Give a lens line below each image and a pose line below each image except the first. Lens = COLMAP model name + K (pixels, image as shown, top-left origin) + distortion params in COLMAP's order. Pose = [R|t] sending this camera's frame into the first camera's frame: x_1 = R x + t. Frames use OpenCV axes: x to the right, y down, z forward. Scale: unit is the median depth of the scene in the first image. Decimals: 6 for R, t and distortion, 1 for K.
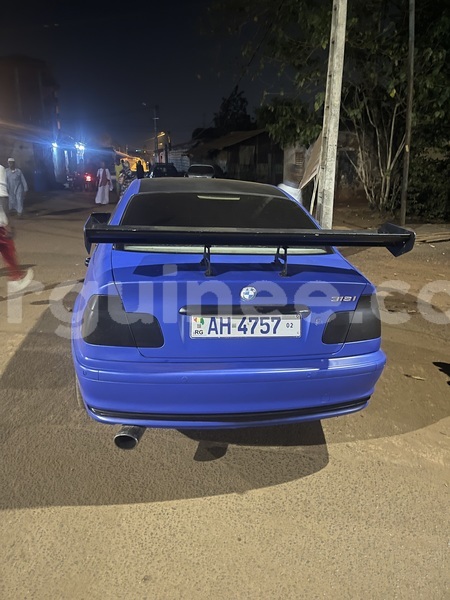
lens RADIAL K [[462.1, 0, 223.1], [0, 462.1, 296.5], [0, 0, 1]] dist [0.036167, -0.034702]
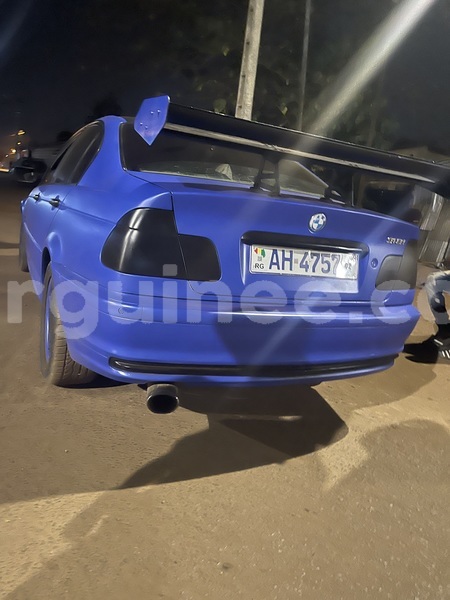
lens RADIAL K [[462.1, 0, 226.0], [0, 462.1, 303.4], [0, 0, 1]] dist [0.036167, -0.034702]
pose [[0.955888, 0.024300, 0.292723, -0.346118], [-0.018310, 0.999563, -0.023186, 0.162110], [-0.293159, 0.016804, 0.955916, 0.221732]]
